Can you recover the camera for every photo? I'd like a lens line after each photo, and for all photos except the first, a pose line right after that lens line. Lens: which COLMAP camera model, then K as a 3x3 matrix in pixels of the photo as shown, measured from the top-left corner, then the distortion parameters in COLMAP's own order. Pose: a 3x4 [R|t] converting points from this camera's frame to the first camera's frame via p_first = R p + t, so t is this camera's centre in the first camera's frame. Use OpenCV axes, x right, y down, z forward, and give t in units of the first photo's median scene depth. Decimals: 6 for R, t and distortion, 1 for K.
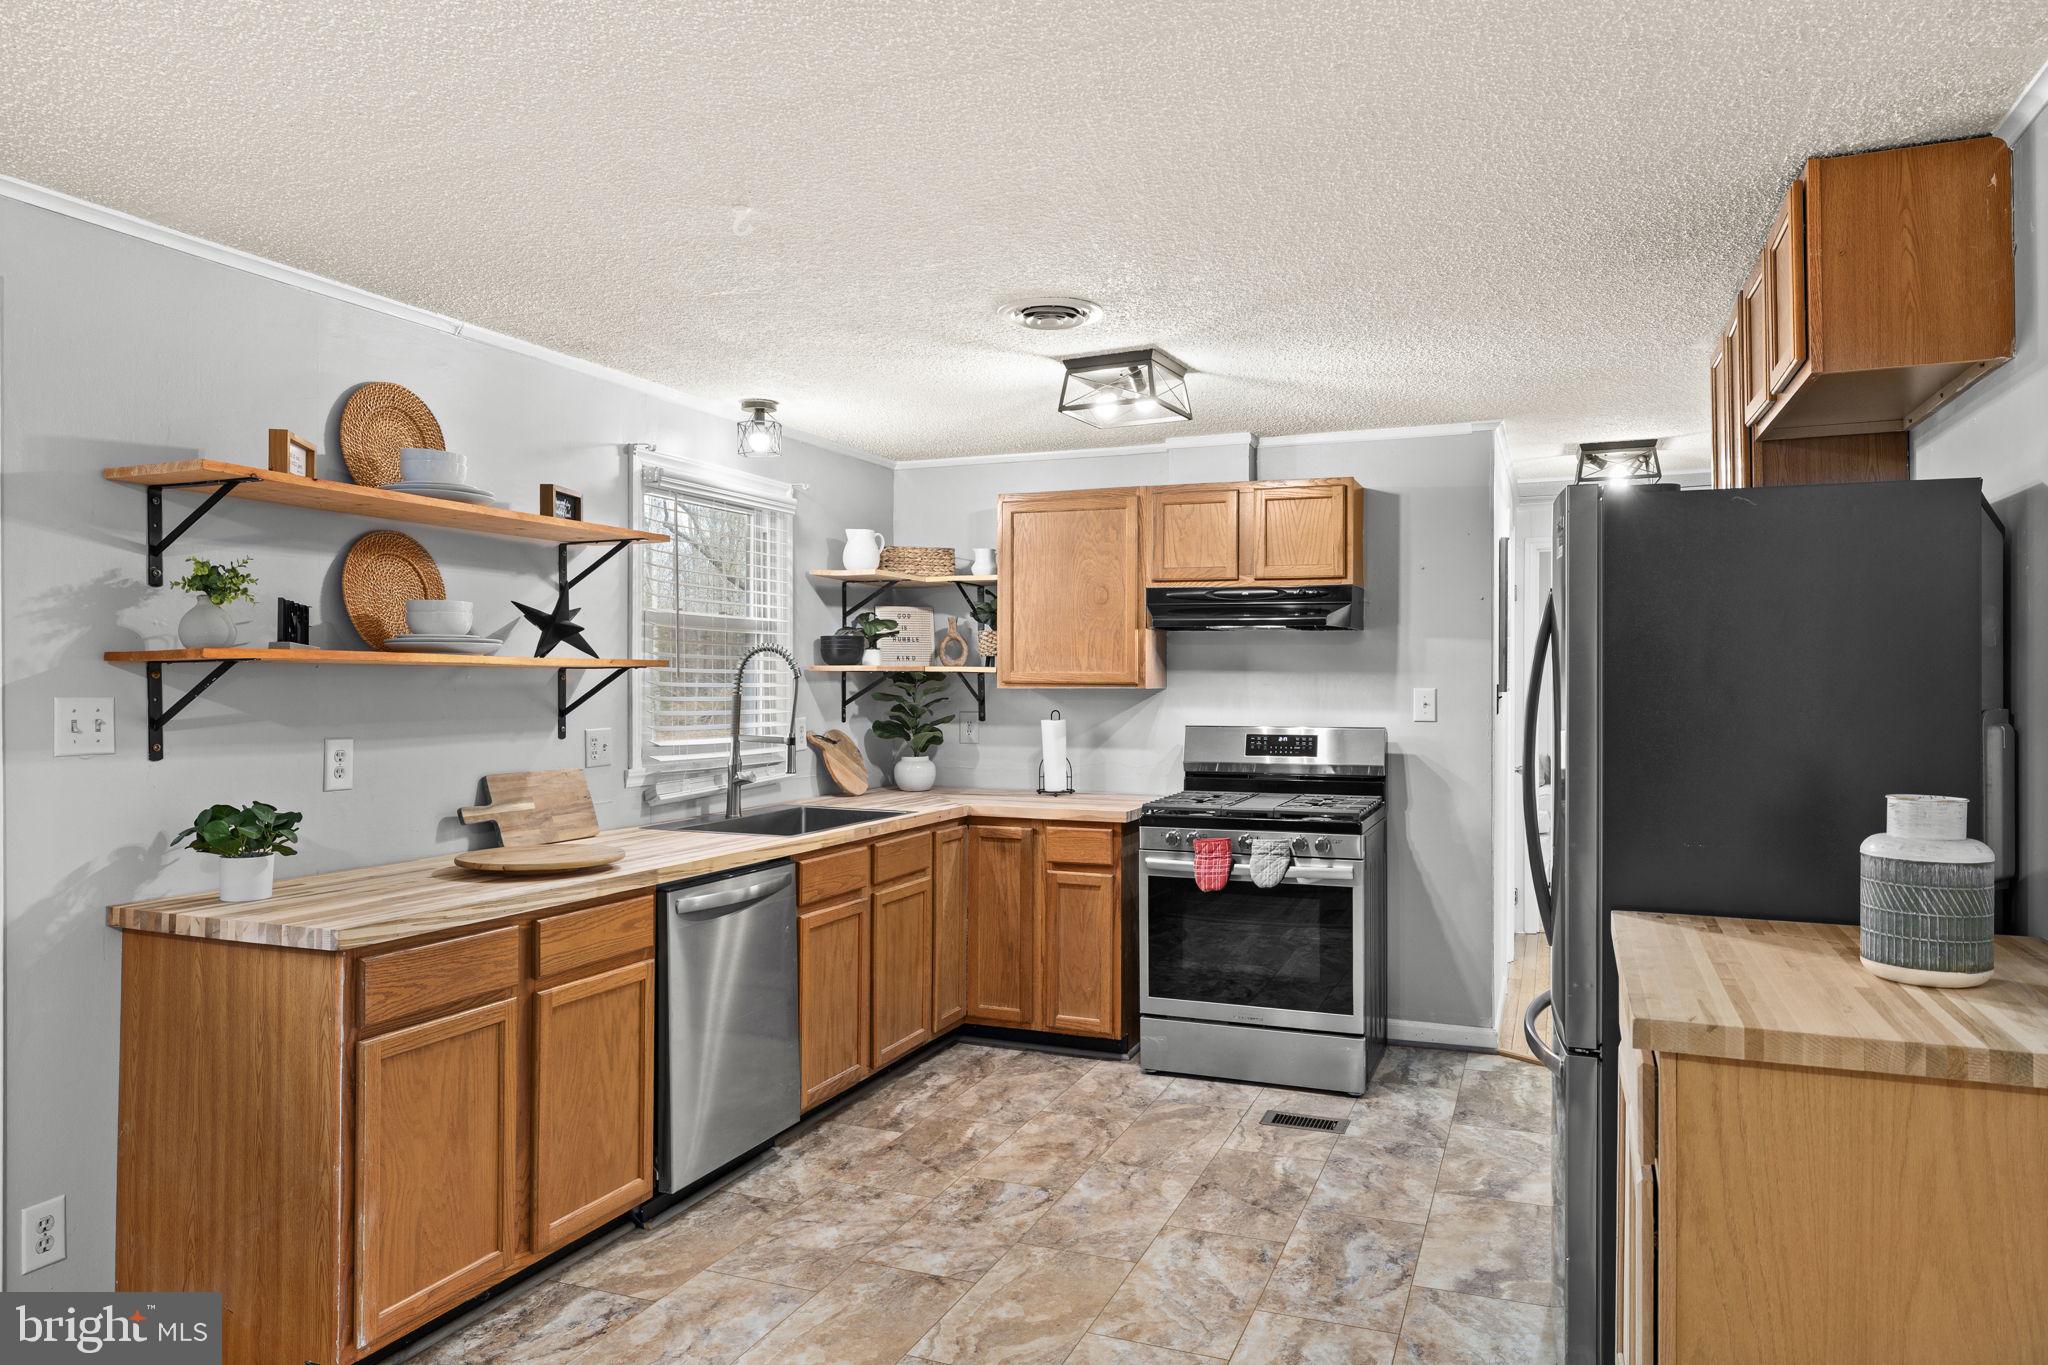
lens RADIAL K [[1351.3, 0, 1020.3], [0, 1351.3, 675.2], [0, 0, 1]] dist [-0.002692, 0.000844]
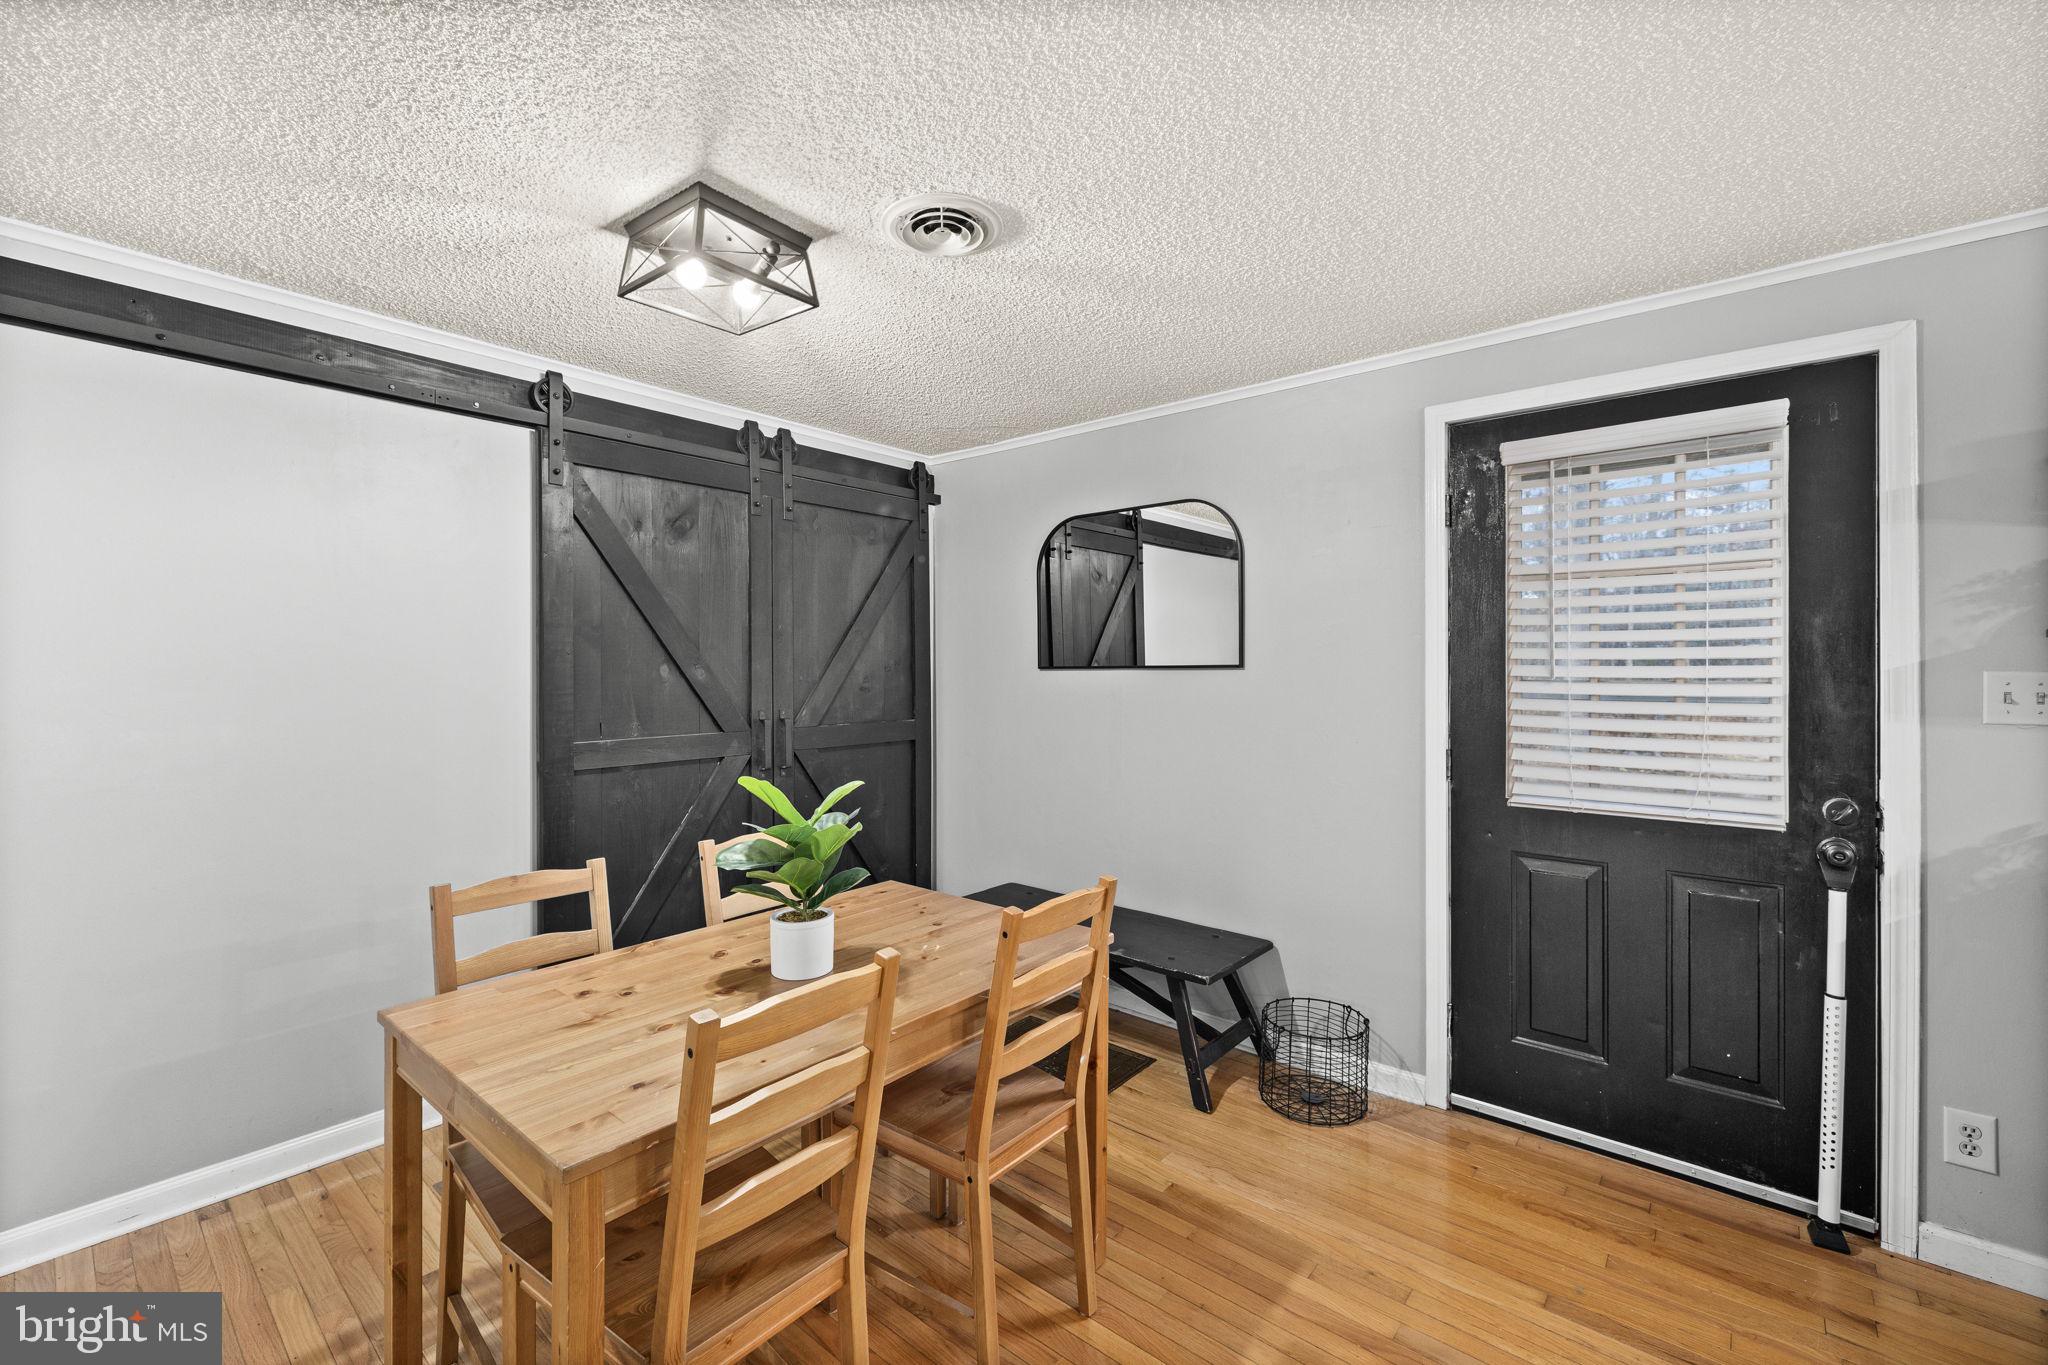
lens RADIAL K [[857.7, 0, 1012.5], [0, 857.7, 669.8], [0, 0, 1]] dist [0.000188, -0.000334]
pose [[-0.312140, 0.006125, -0.950016, 0.135117], [0.002922, 0.999981, 0.005487, 0.005523], [0.950031, -0.001063, -0.312152, 0.281161]]
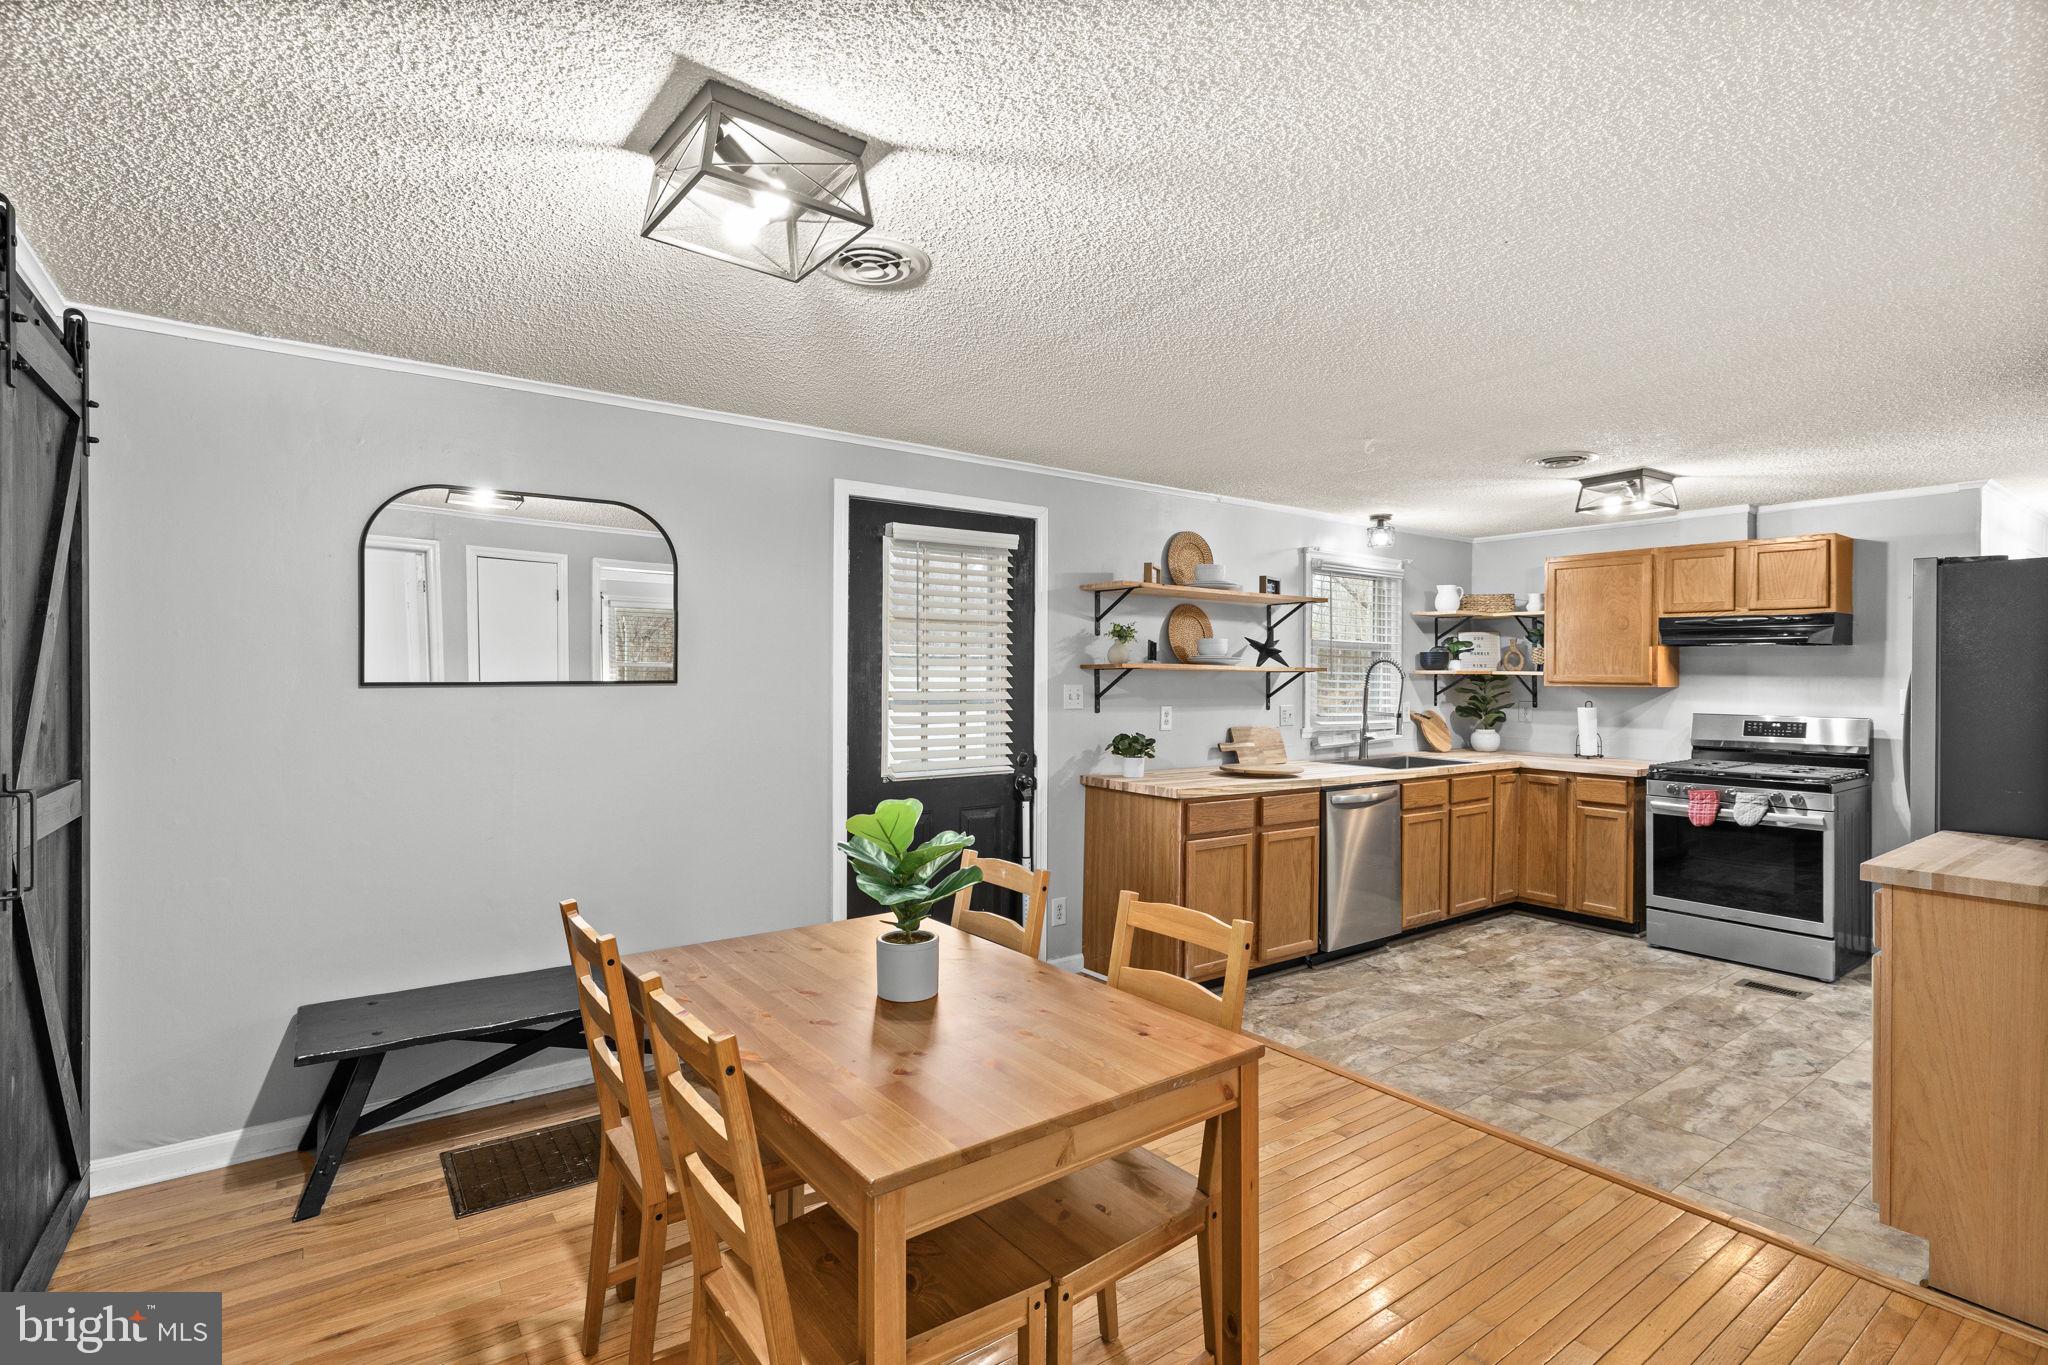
lens RADIAL K [[974.0, 0, 1023.1], [0, 974.0, 675.7], [0, 0, 1]] dist [-0.001392, 0.000178]
pose [[0.854073, 0.005449, -0.520124, 0.065713], [-0.005143, 0.999985, 0.002031, -0.001007], [0.520128, 0.000940, 0.854088, -0.300870]]
